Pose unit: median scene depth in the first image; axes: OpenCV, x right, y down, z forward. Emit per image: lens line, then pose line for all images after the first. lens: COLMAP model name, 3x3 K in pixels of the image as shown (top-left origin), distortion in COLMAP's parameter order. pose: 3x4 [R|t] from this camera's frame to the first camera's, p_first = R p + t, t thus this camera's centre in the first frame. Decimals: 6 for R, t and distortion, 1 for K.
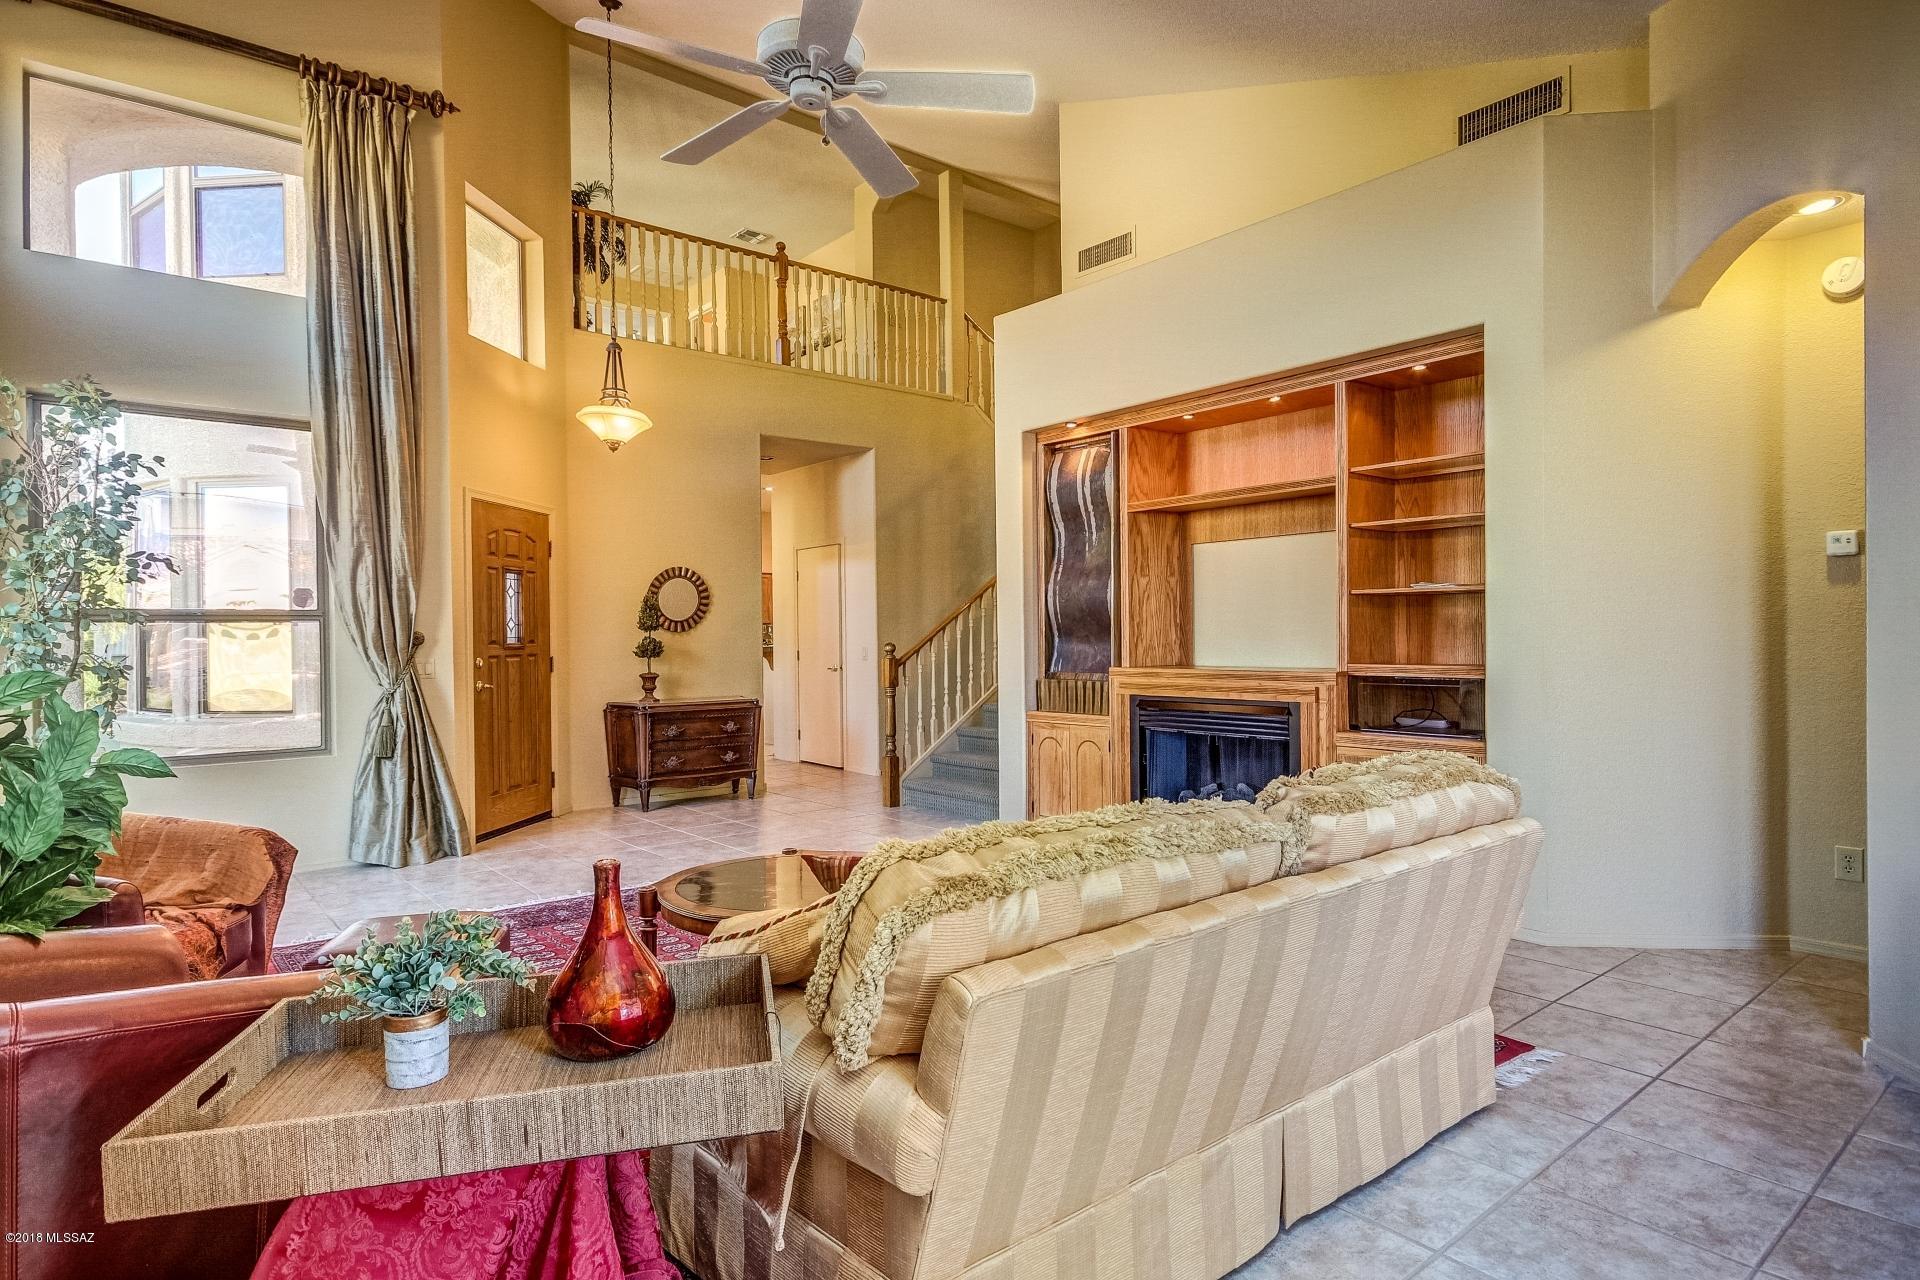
lens RADIAL K [[1052.9, 0, 976.7], [0, 1052.9, 648.1], [0, 0, 1]] dist [0.011830, -0.004023]
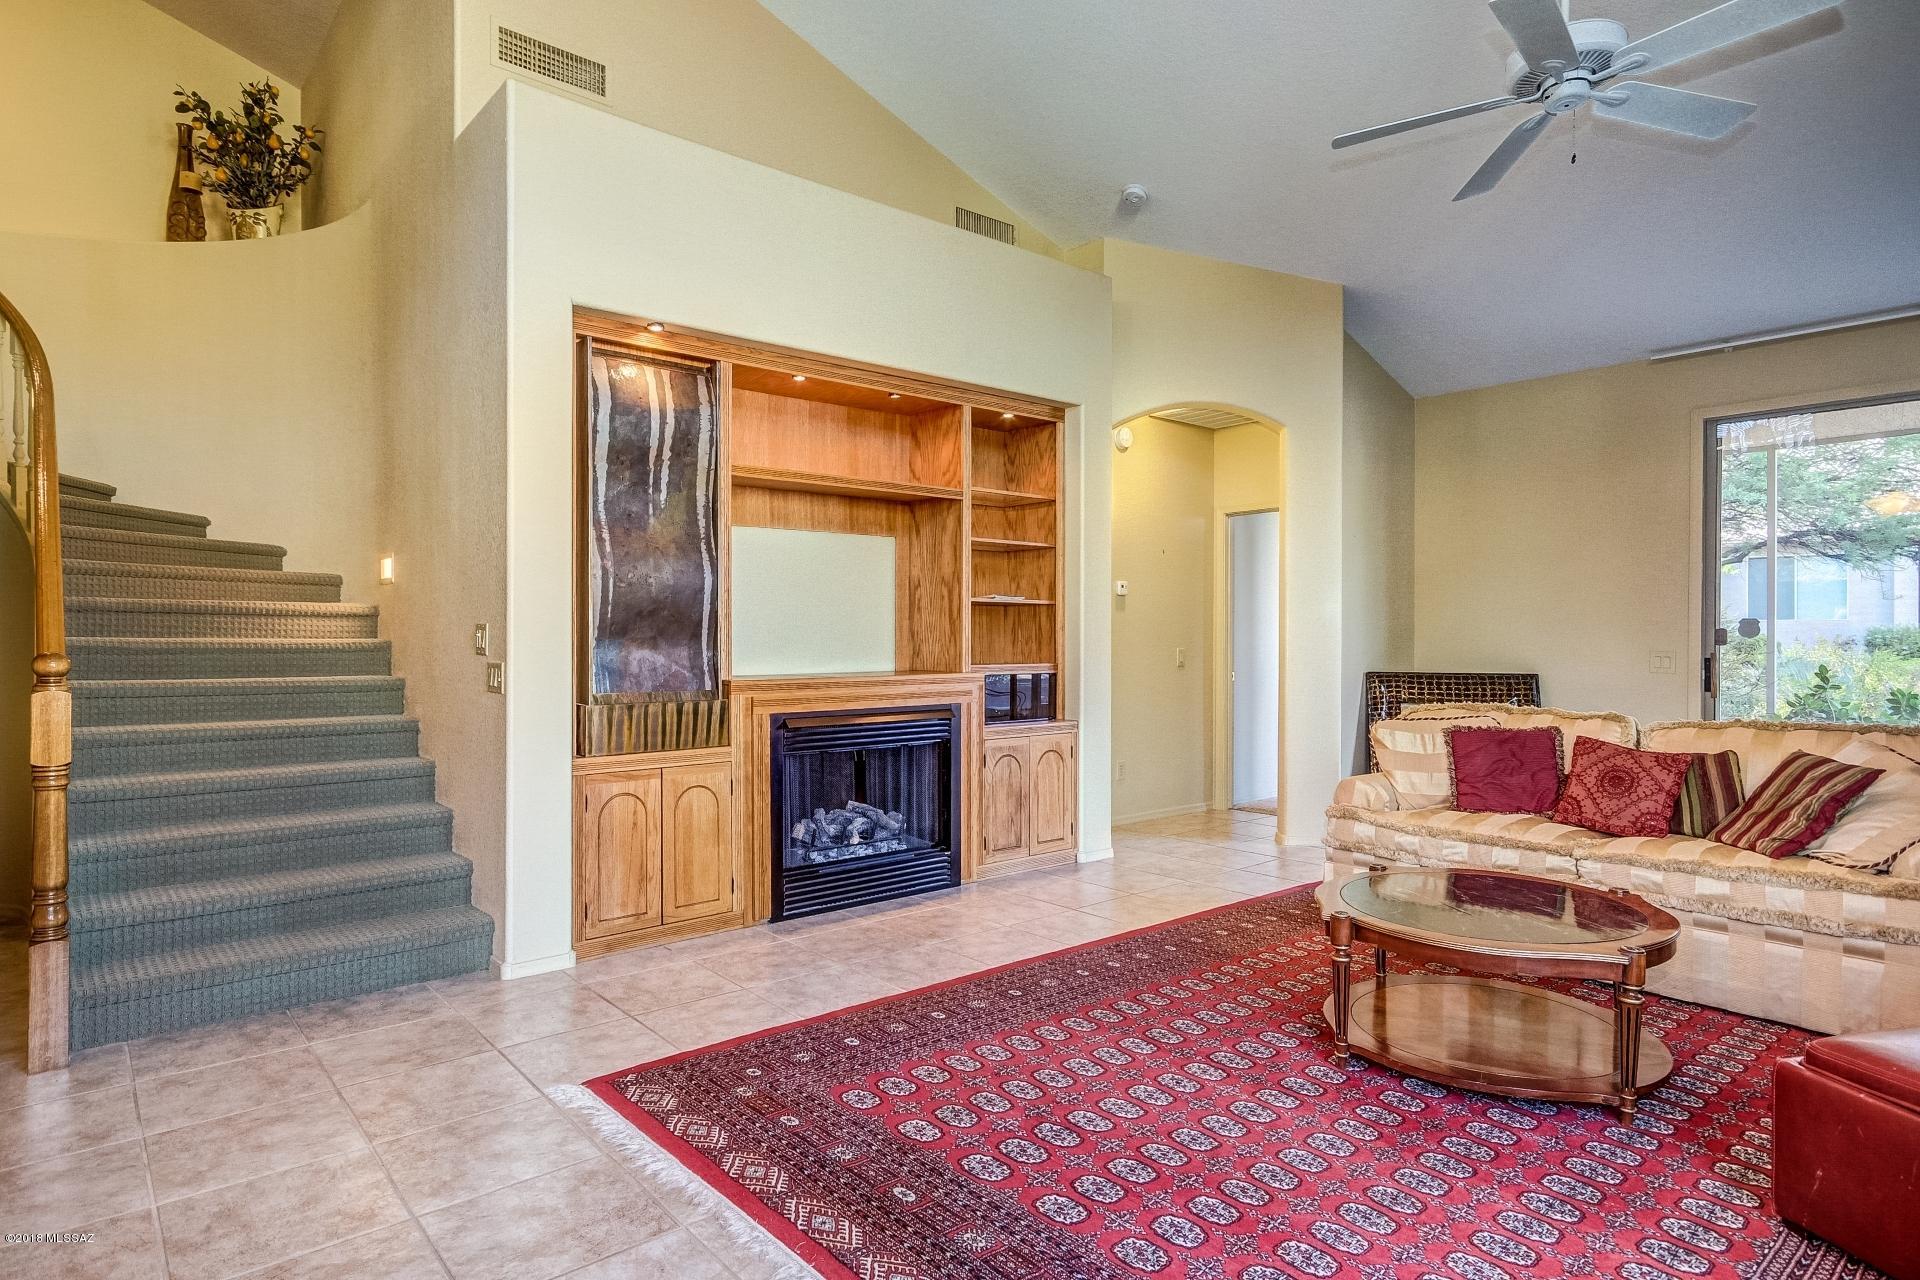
lens RADIAL K [[1052.9, 0, 961.3], [0, 1052.9, 642.2], [0, 0, 1]] dist [0.011830, -0.004023]
pose [[0.010697, -0.003556, 0.999936, -0.530853], [0.007295, 0.999967, 0.003478, -0.009061], [-0.999916, 0.007258, 0.010723, 0.719033]]
